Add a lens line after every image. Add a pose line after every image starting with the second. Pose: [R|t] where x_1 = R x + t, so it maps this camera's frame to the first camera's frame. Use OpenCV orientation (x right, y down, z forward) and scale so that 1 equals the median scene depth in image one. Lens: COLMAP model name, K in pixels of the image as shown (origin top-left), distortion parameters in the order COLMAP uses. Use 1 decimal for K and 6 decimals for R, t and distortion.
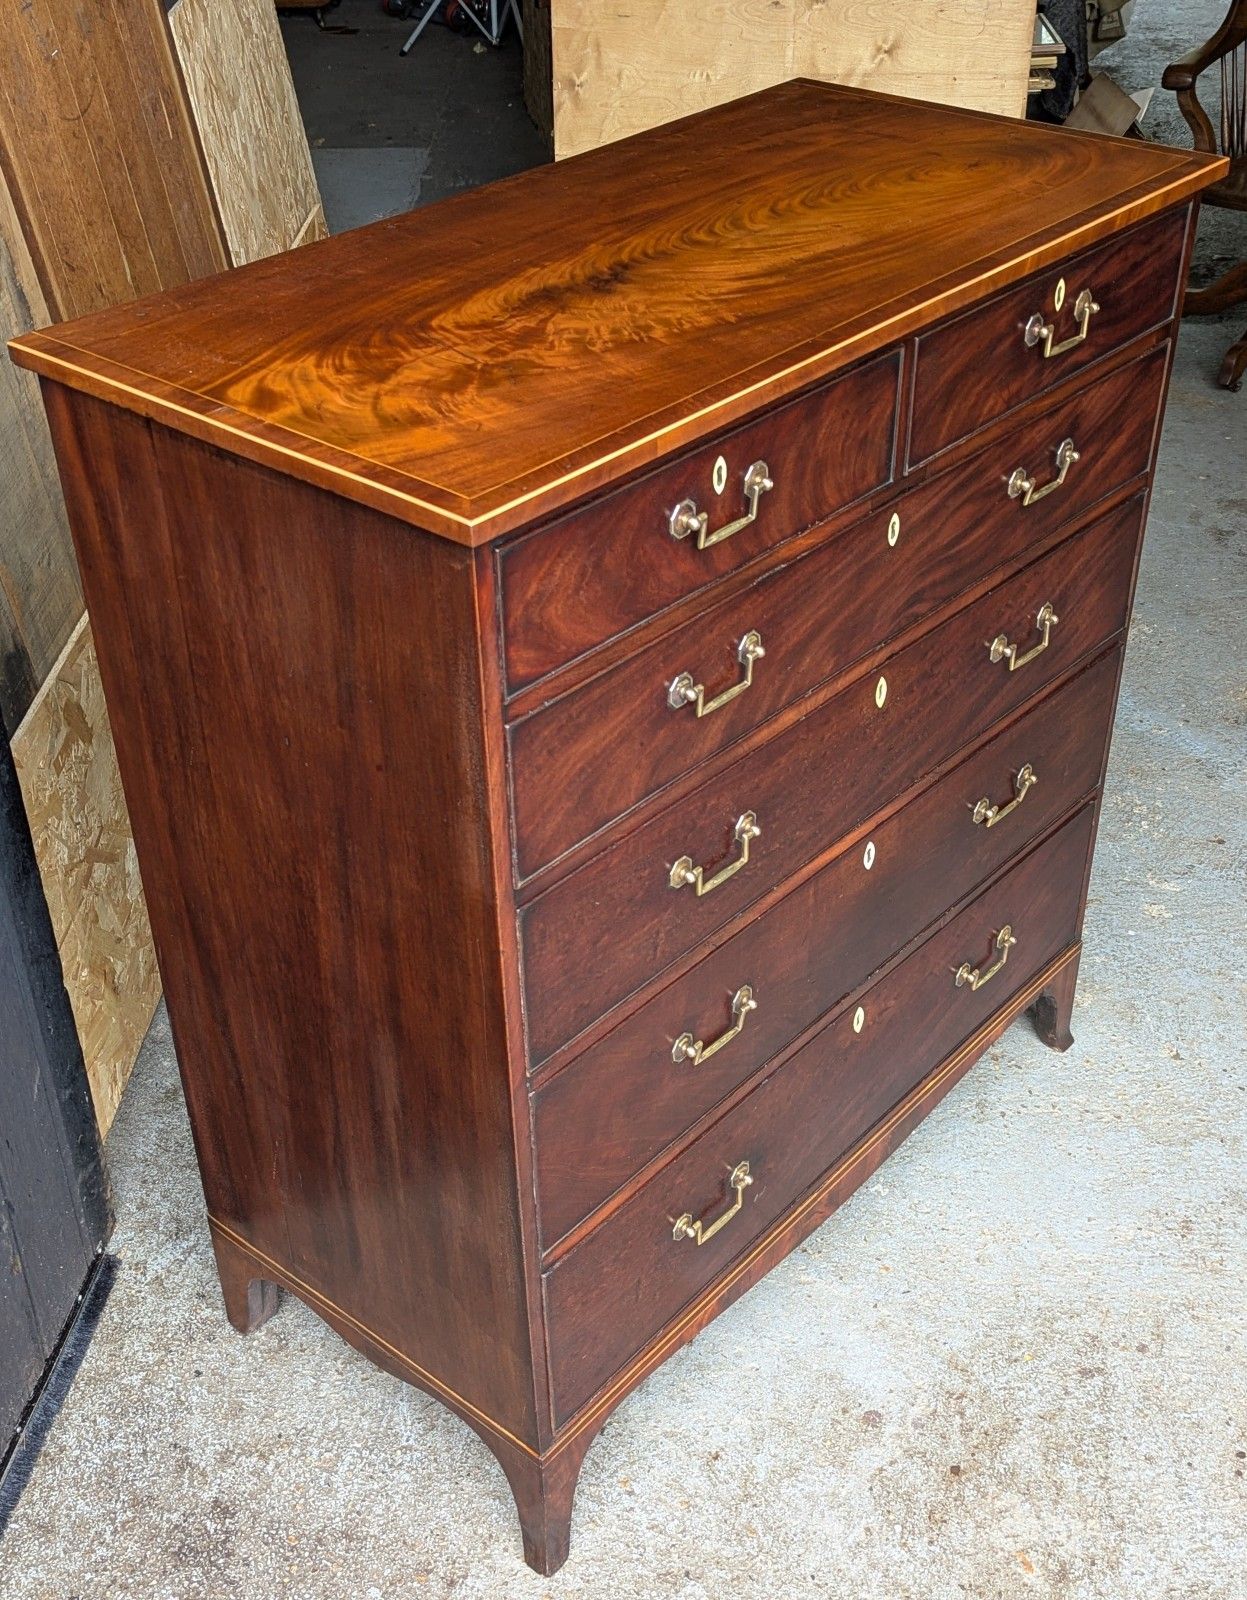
lens RADIAL K [[1870.0, 0, 623.0], [0, 1870.0, 808.5], [0, 0, 1]] dist [0.067069, -0.066927]
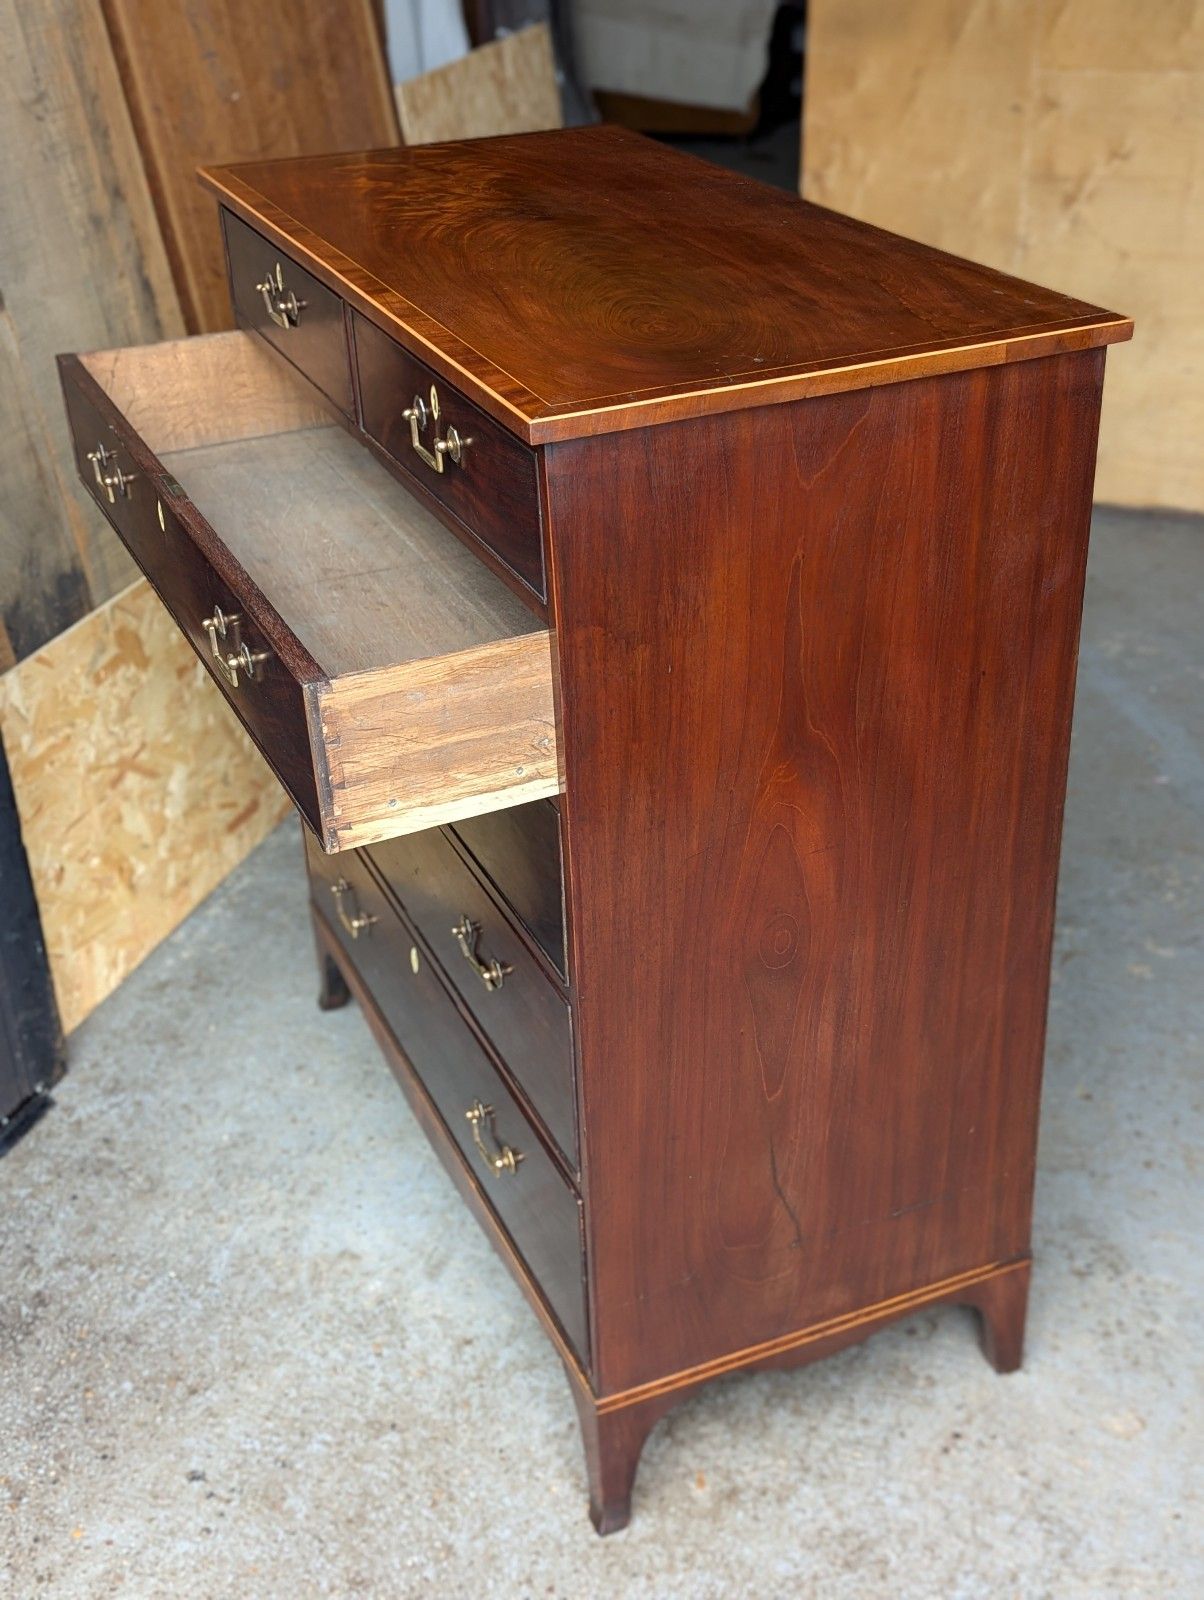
lens RADIAL K [[1929.3, 0, 648.3], [0, 1929.3, 799.1], [0, 0, 1]] dist [0.047354, -0.029764]
pose [[0.962230, 0.119939, -0.244395, 0.384486], [-0.141484, 0.987280, -0.072533, 0.106246], [0.232586, 0.104371, 0.966959, -0.073434]]
